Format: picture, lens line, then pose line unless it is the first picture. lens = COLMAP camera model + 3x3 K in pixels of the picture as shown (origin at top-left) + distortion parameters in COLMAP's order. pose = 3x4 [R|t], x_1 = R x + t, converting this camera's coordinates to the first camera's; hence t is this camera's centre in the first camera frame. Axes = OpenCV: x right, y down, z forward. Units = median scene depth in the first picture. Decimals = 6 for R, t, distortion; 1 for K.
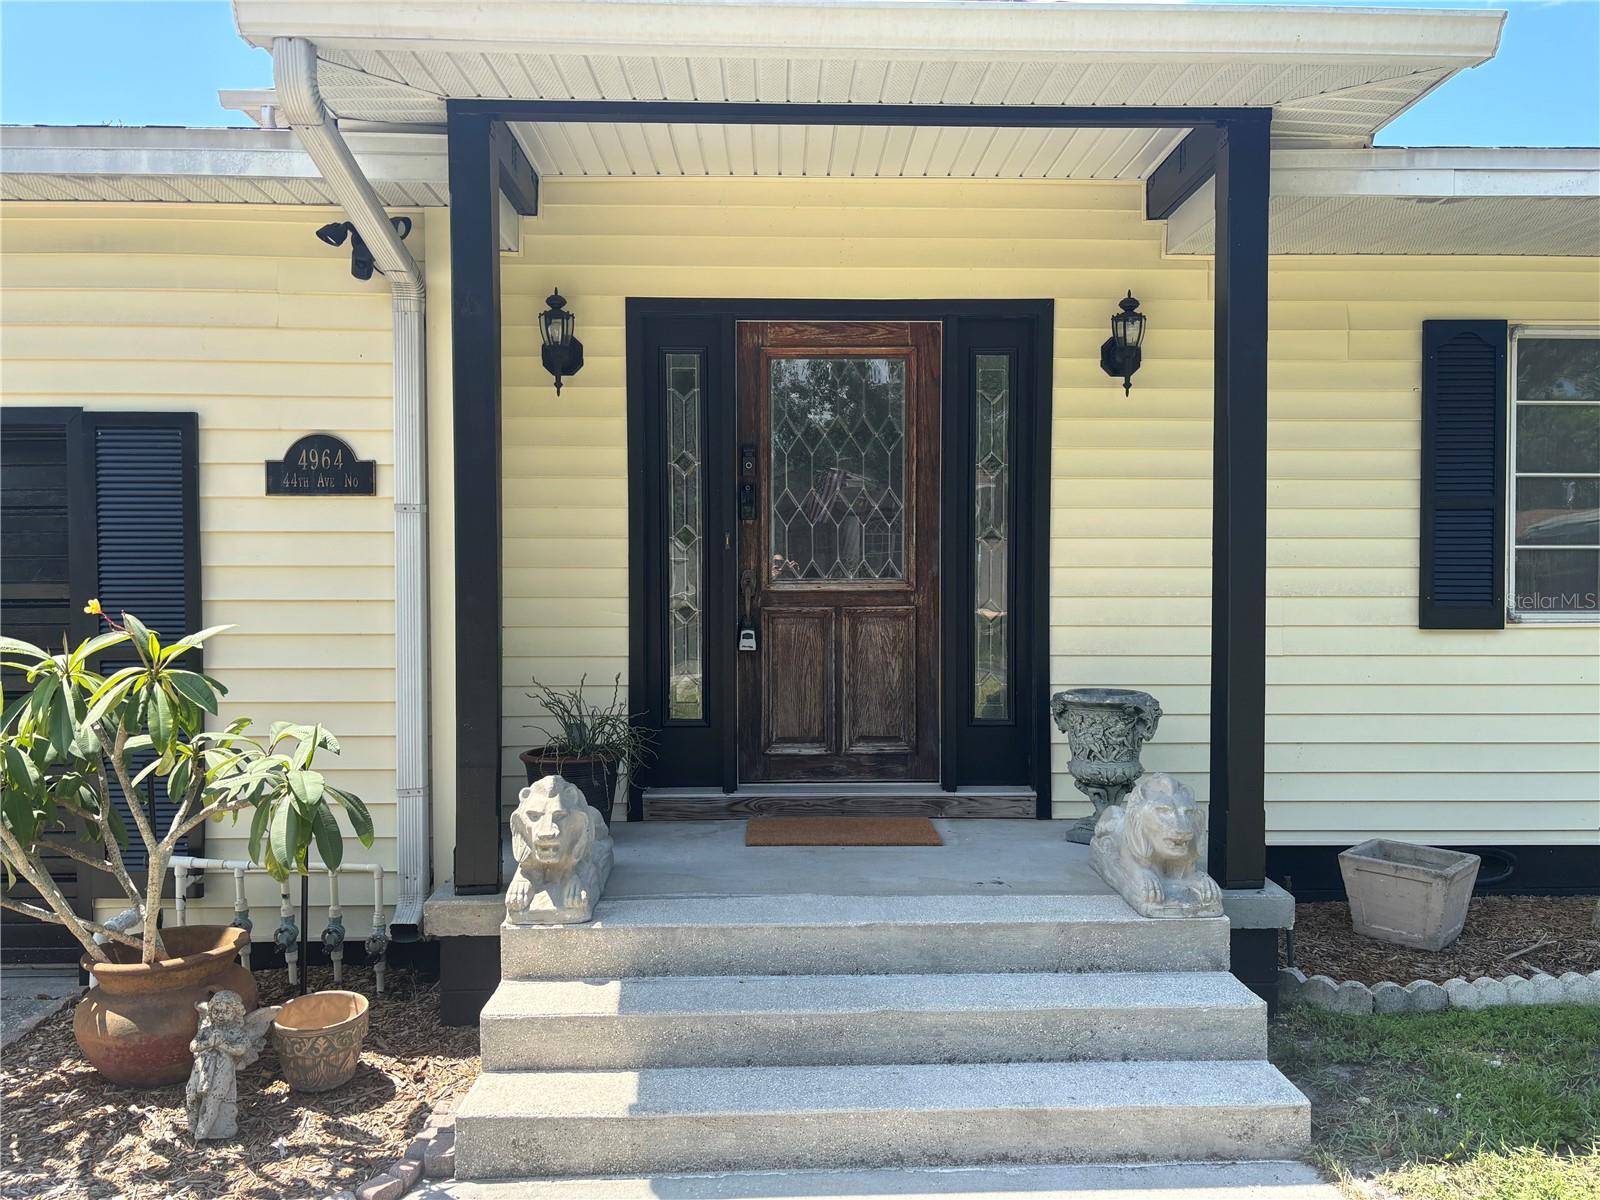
lens RADIAL K [[1222.3, 0, 800.0], [0, 1222.3, 600.0], [0, 0, 1]] dist [0.023959, -0.003172]
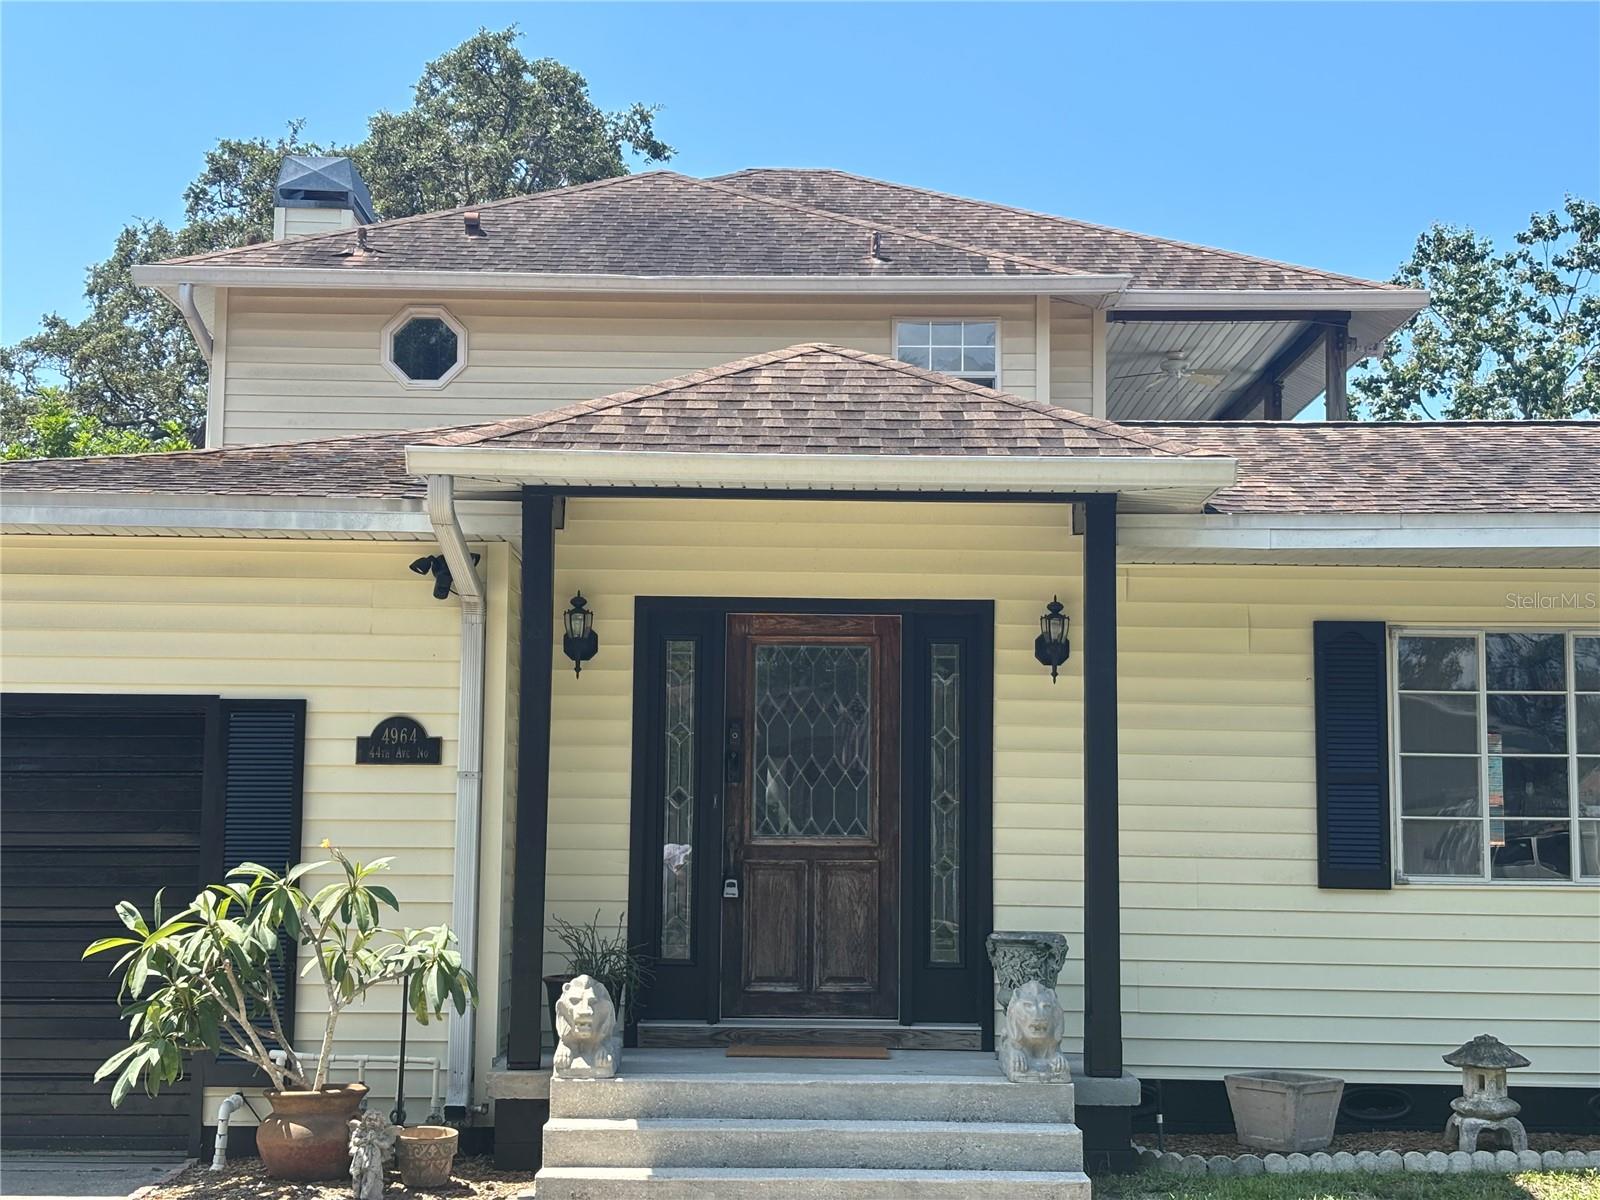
lens RADIAL K [[2407.2, 0, 814.3], [0, 2407.2, 552.8], [0, 0, 1]] dist [0.241359, -0.871563]
pose [[0.999830, 0.010489, -0.015195, 0.068586], [-0.012561, 0.989585, -0.143404, 0.047115], [0.013533, 0.143570, 0.989548, -1.337746]]
